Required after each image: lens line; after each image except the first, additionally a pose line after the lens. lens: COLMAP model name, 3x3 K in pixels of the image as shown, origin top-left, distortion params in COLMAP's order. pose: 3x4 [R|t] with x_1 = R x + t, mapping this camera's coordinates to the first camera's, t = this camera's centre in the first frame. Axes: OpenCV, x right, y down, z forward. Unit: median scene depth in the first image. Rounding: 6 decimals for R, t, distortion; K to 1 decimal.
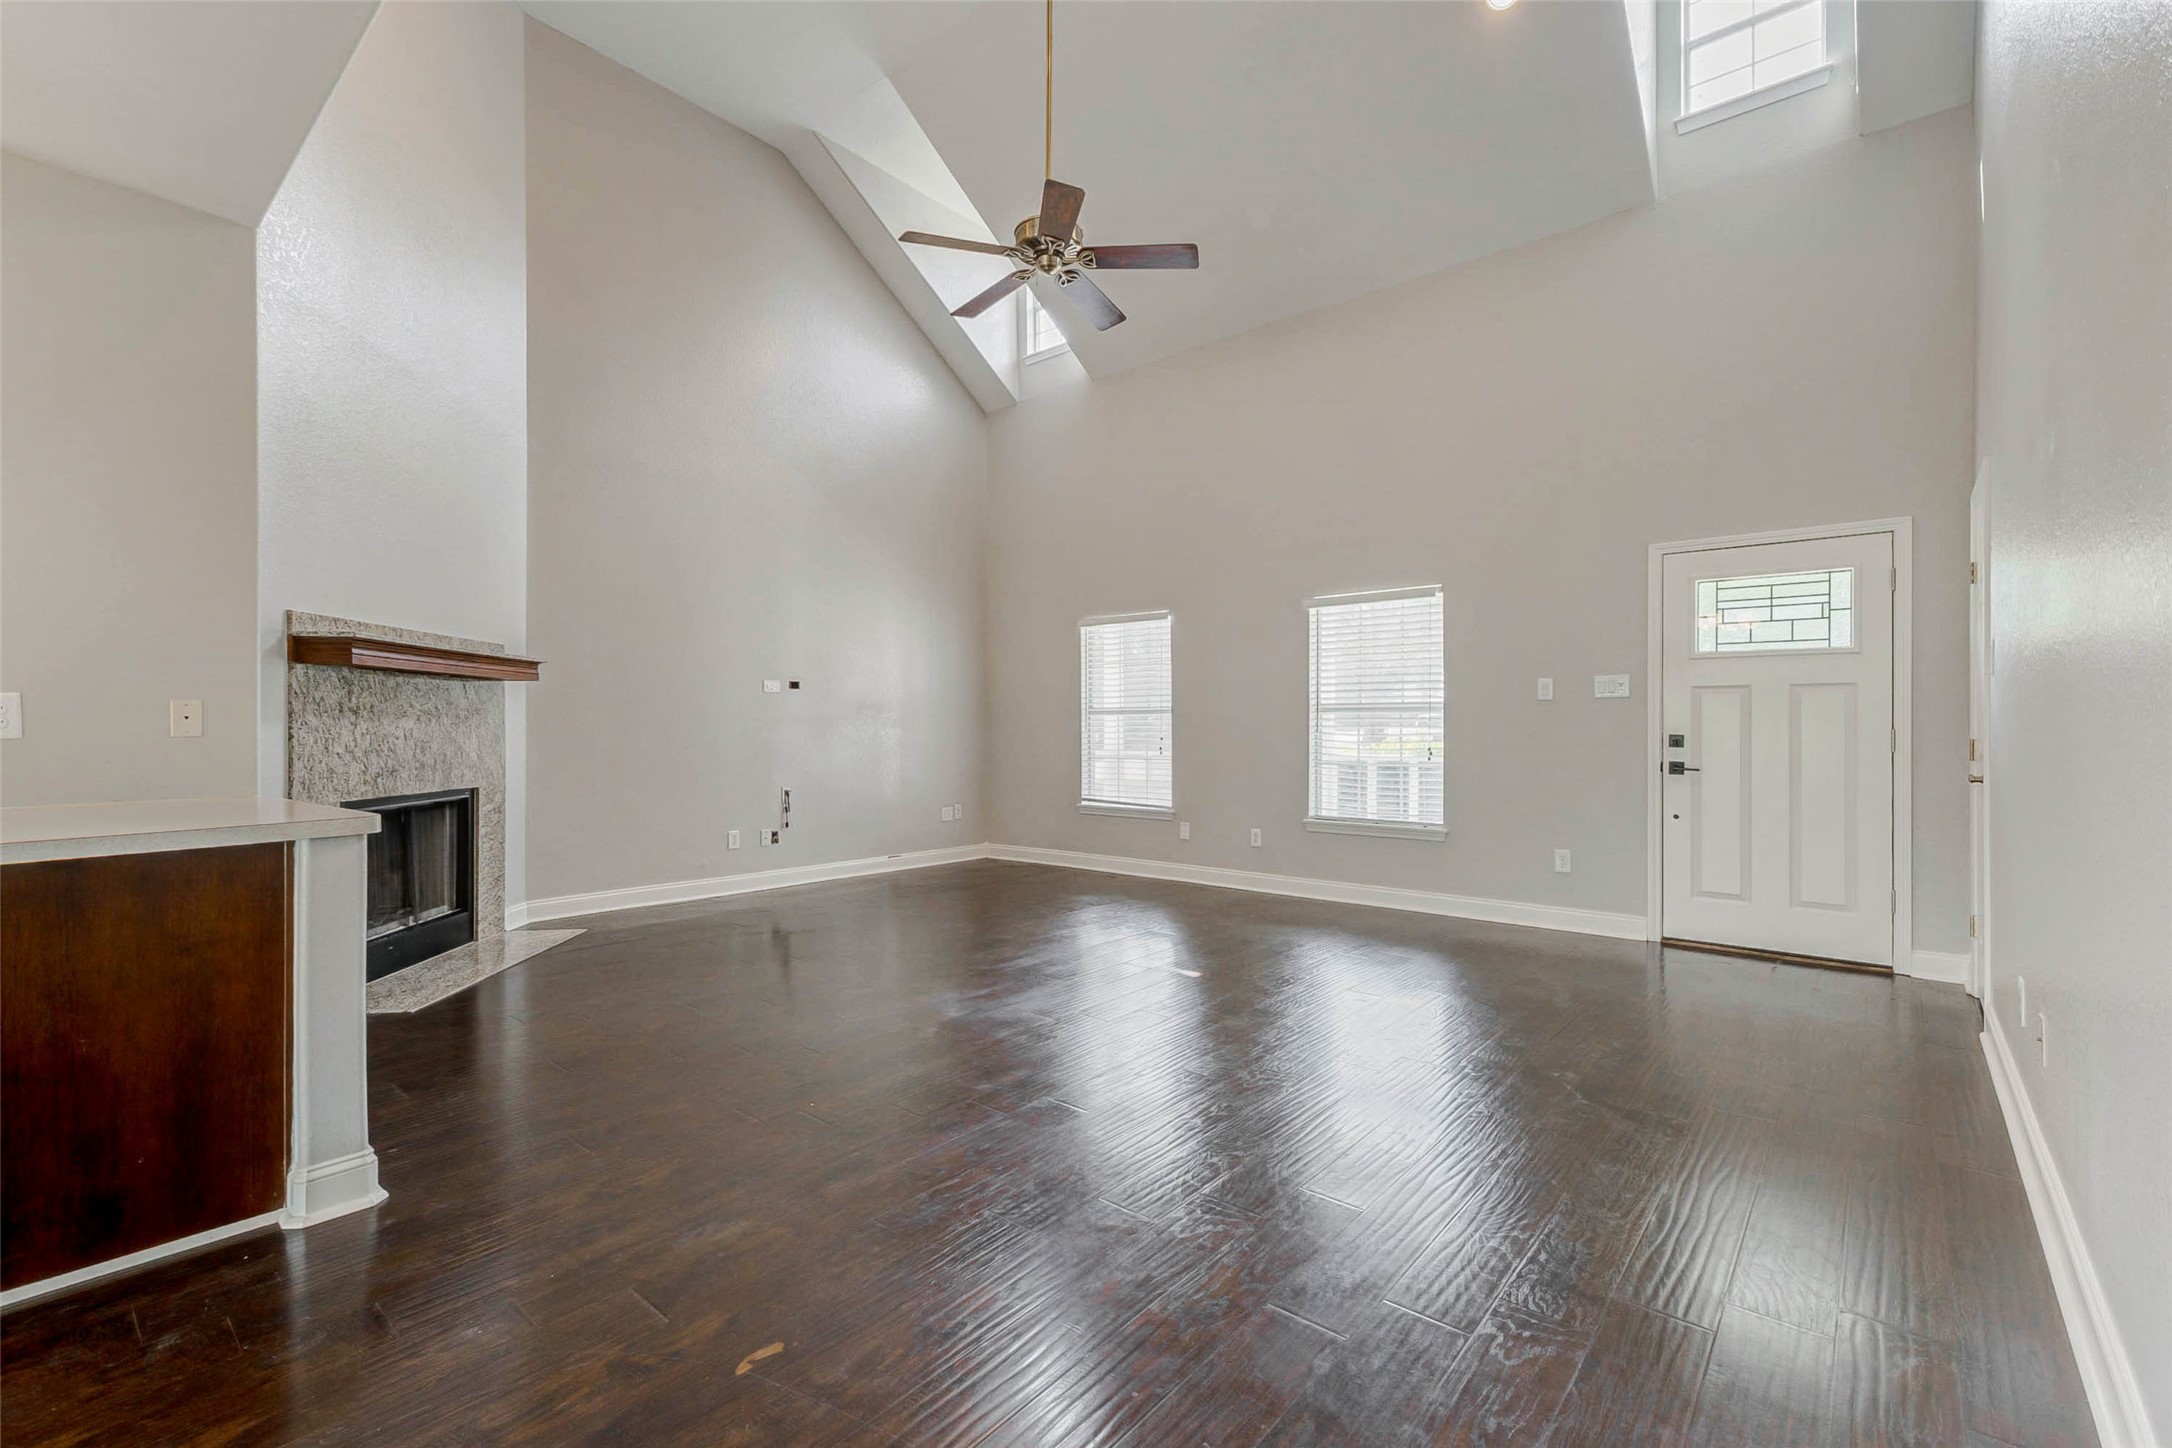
lens RADIAL K [[937.8, 0, 1086.9], [0, 937.8, 729.4], [0, 0, 1]] dist [0.008423, -0.003580]
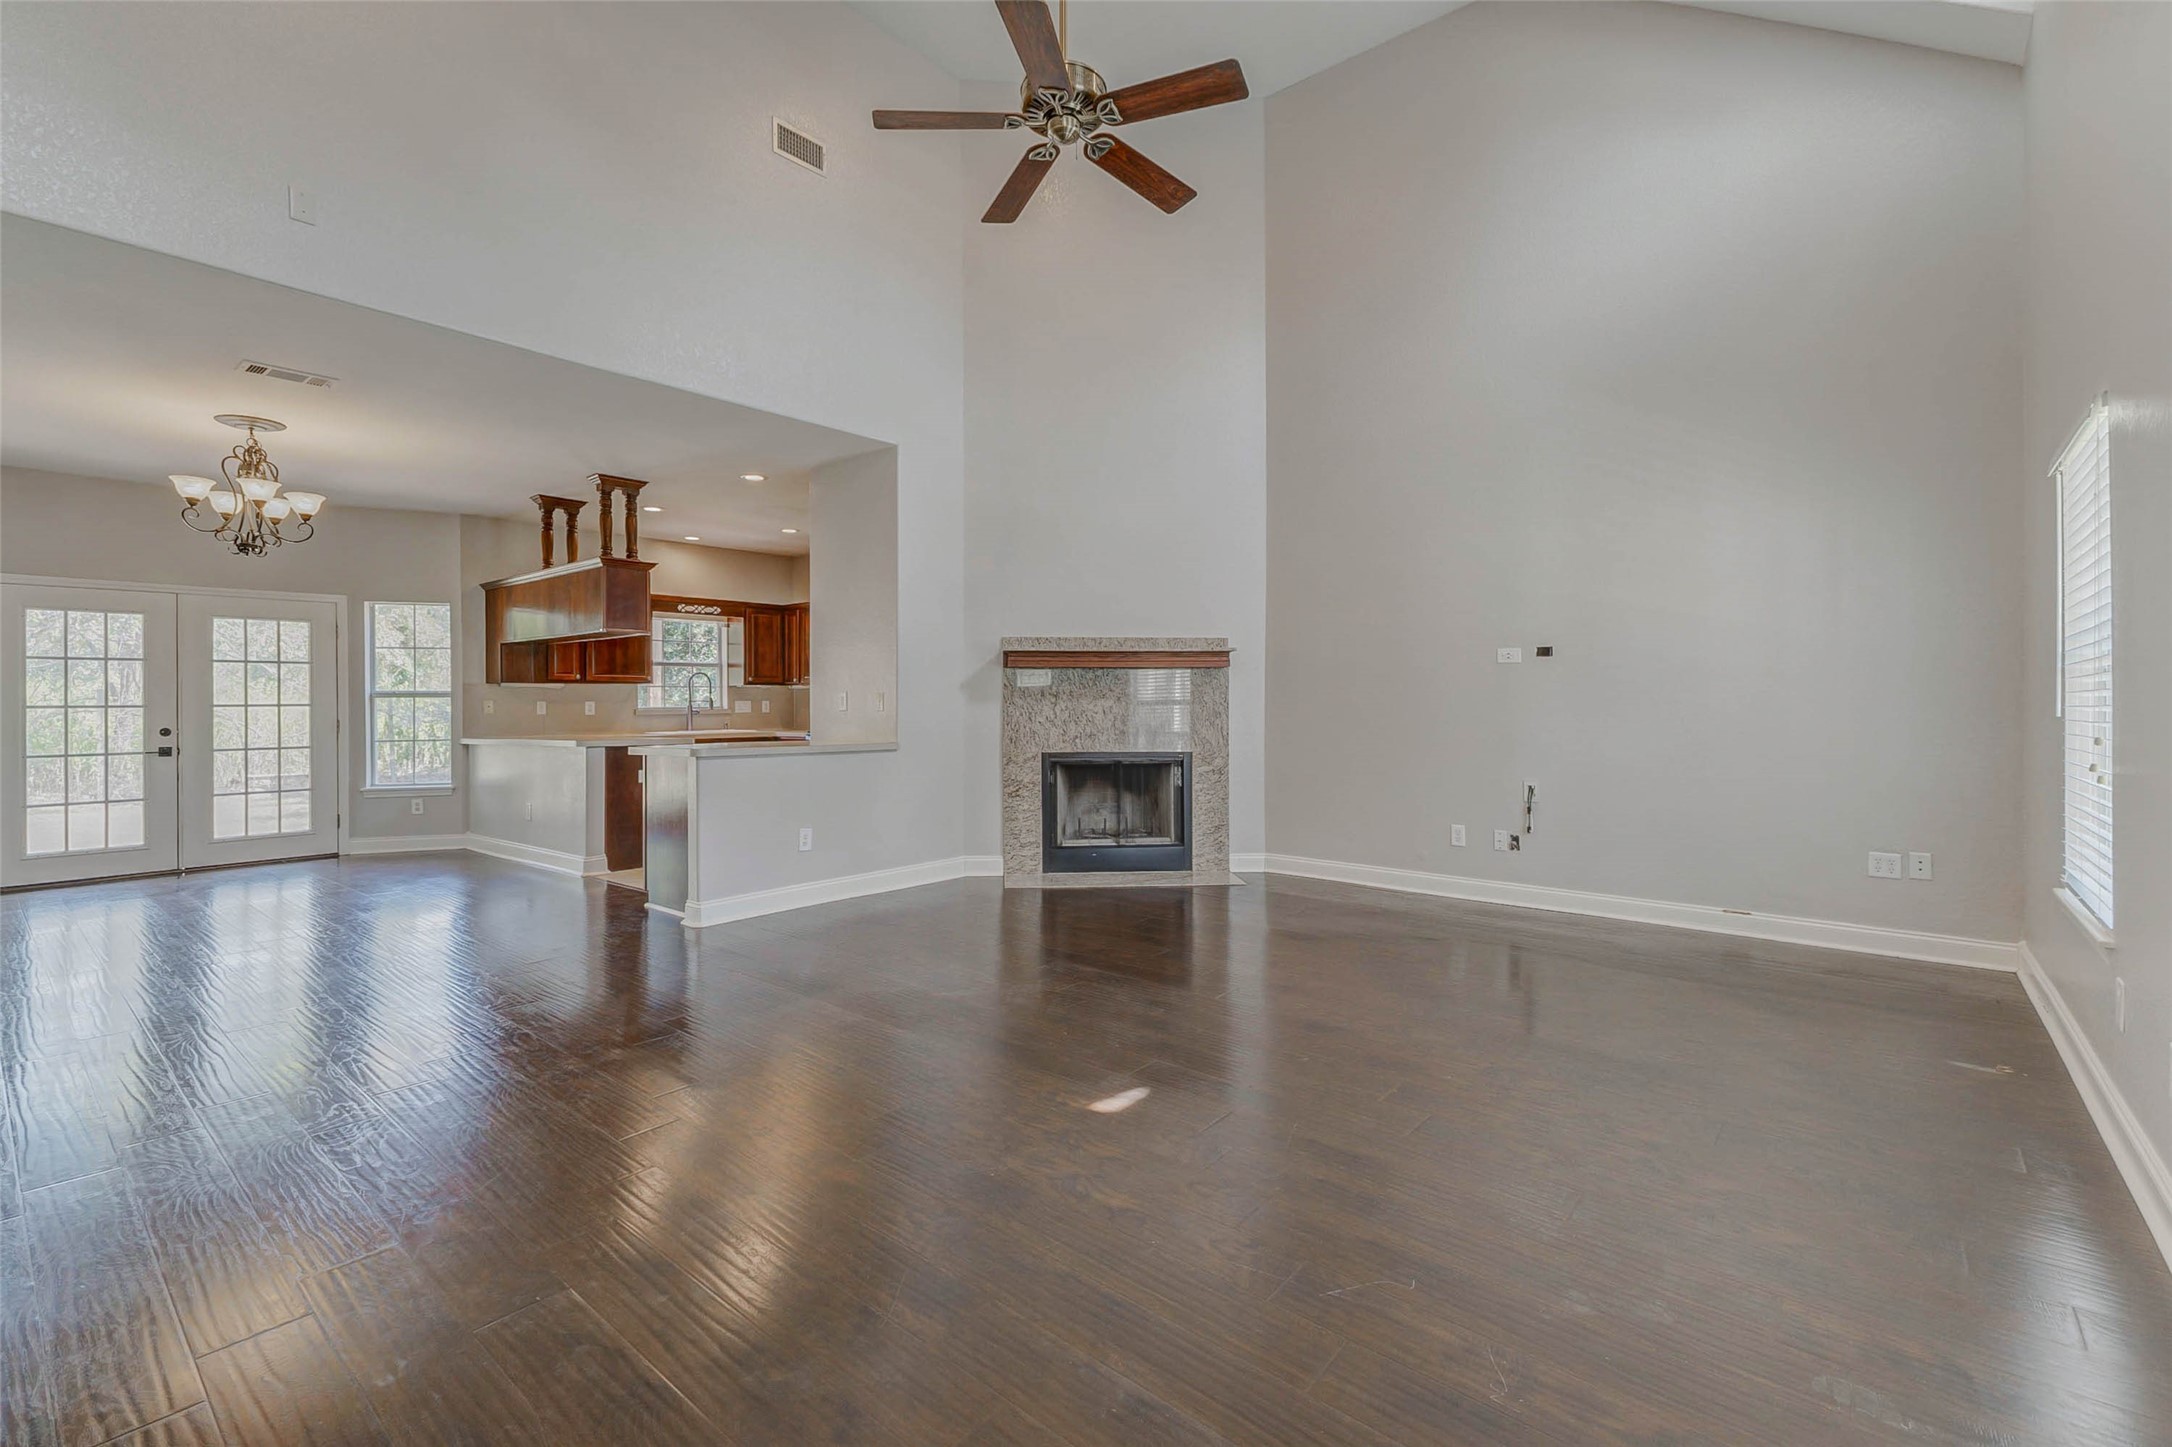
lens RADIAL K [[937.8, 0, 1103.2], [0, 937.8, 699.6], [0, 0, 1]] dist [0.008423, -0.003580]
pose [[0.012995, -0.001378, -0.999915, 0.647963], [-0.000762, 0.999999, -0.001388, -0.008421], [0.999915, 0.000779, 0.012994, 0.882799]]
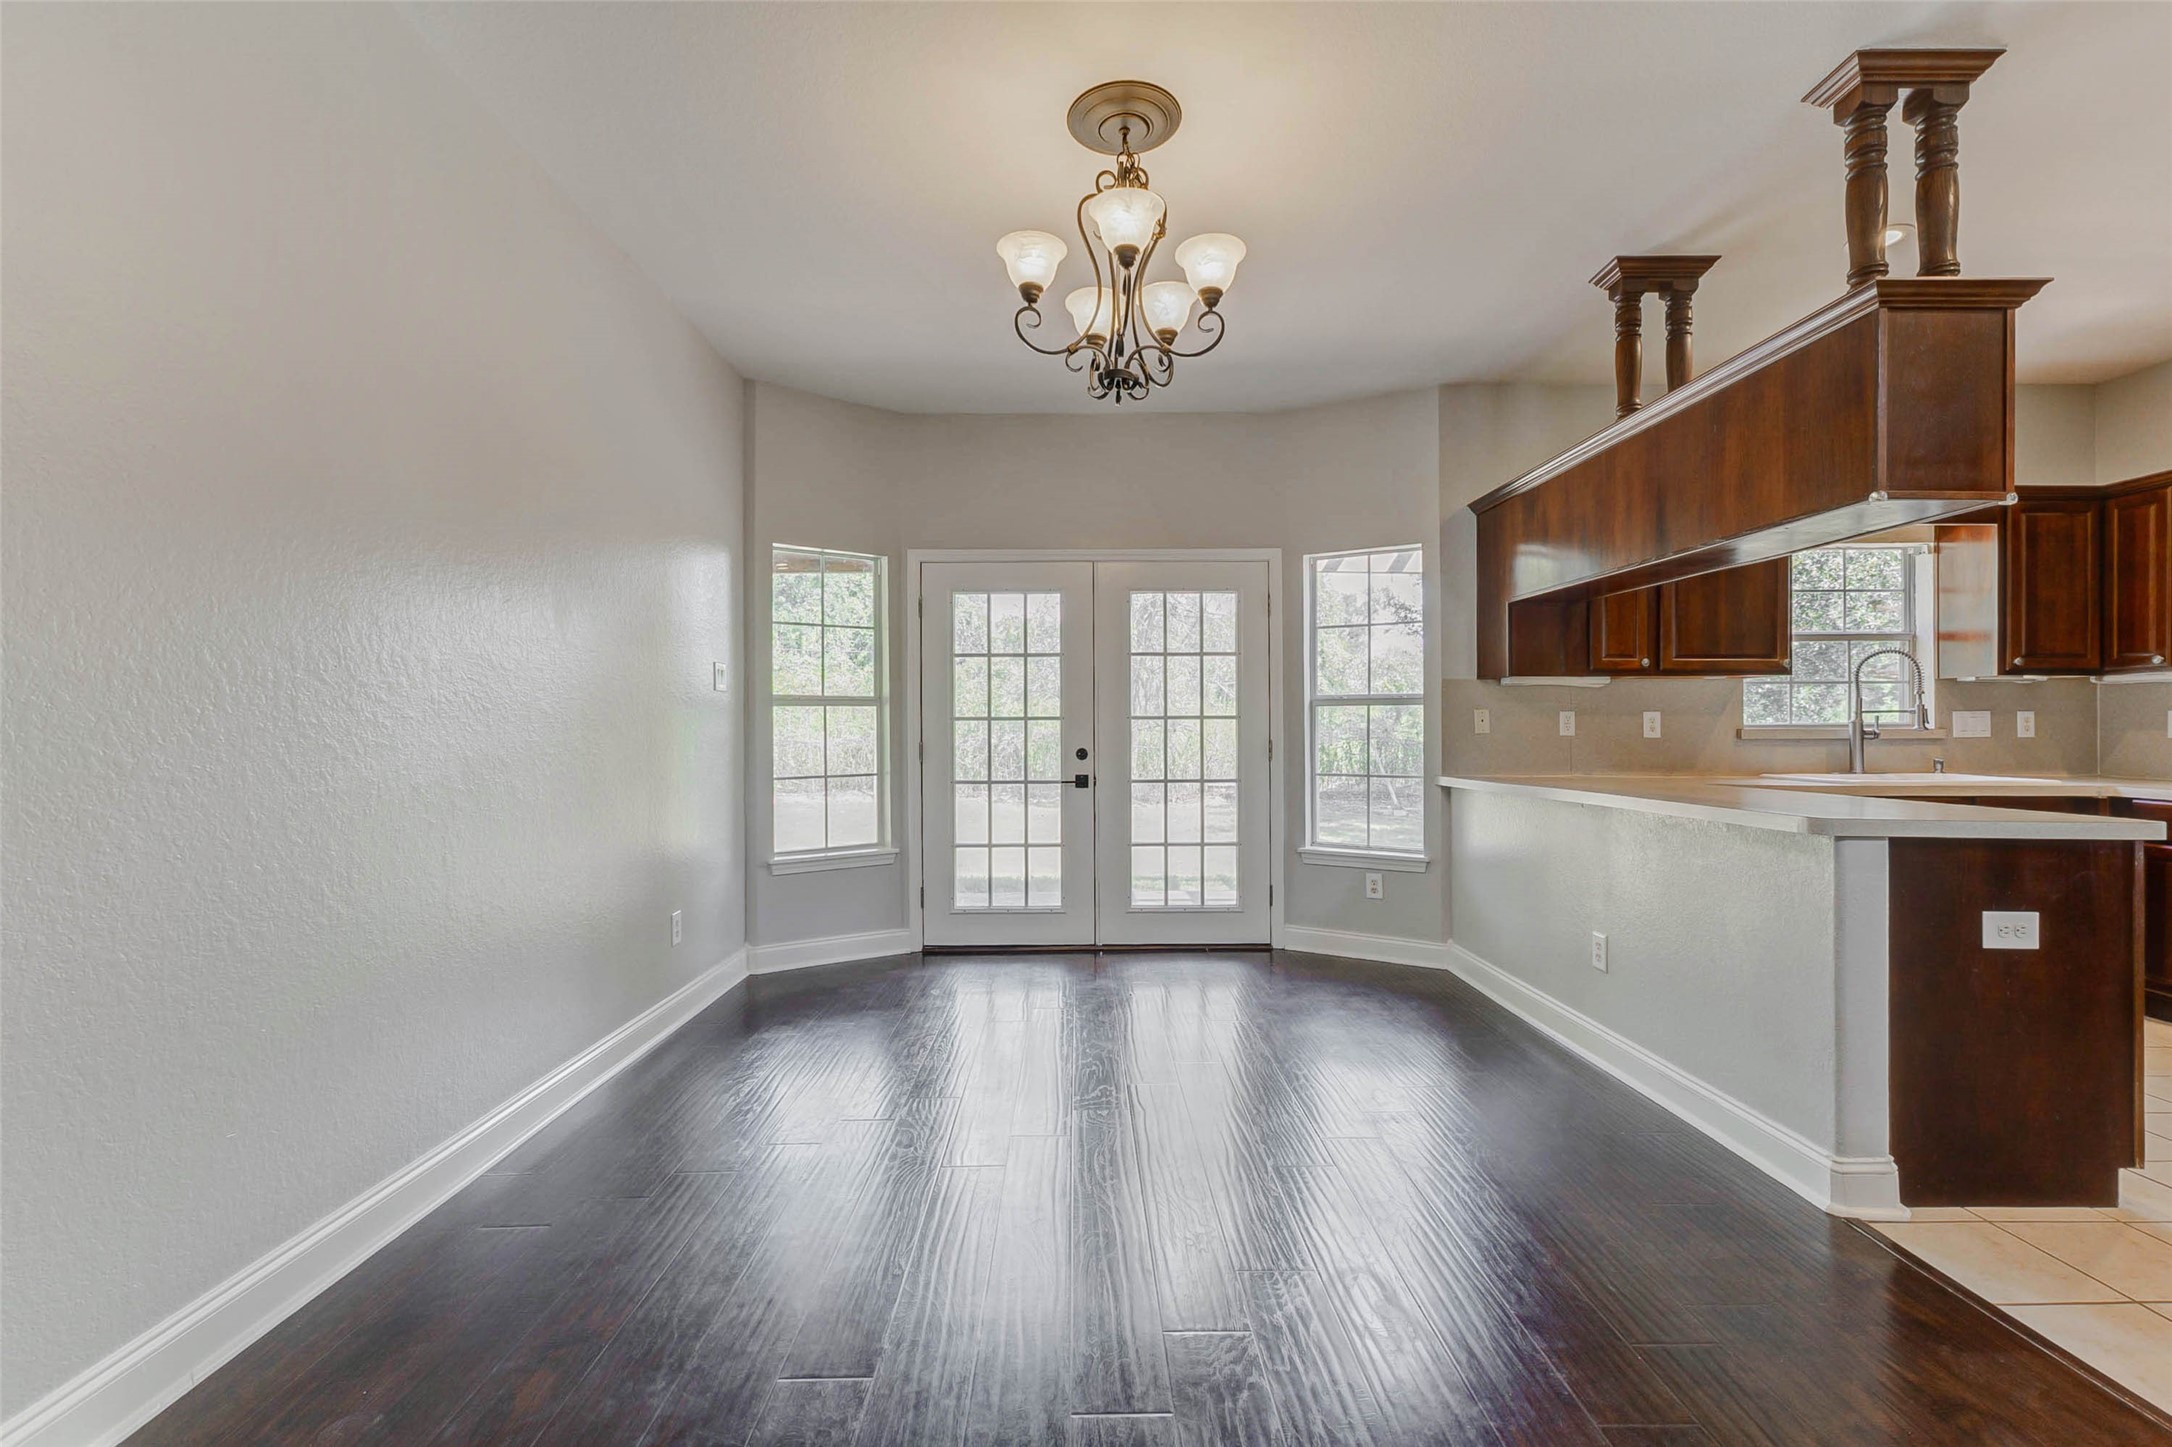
lens RADIAL K [[1008.3, 0, 1063.9], [0, 1008.3, 717.8], [0, 0, 1]] dist [0.002110, -0.002501]
pose [[-0.765978, -0.001047, -0.642865, -0.063529], [-0.002173, 0.999997, 0.000961, -0.000798], [0.642863, 0.002133, -0.765979, 0.320218]]
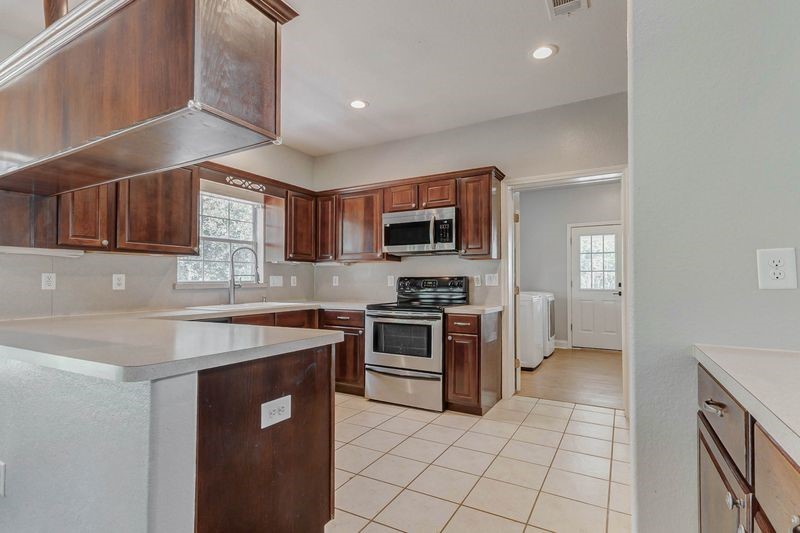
lens RADIAL K [[371.8, 0, 434.4], [0, 371.8, 274.2], [0, 0, 1]] dist [0.013031, 0.001076]
pose [[0.239379, -0.014439, -0.970819, -0.420901], [-0.004300, 0.999864, -0.015931, 0.000511], [0.970917, 0.007988, 0.239284, 0.289316]]
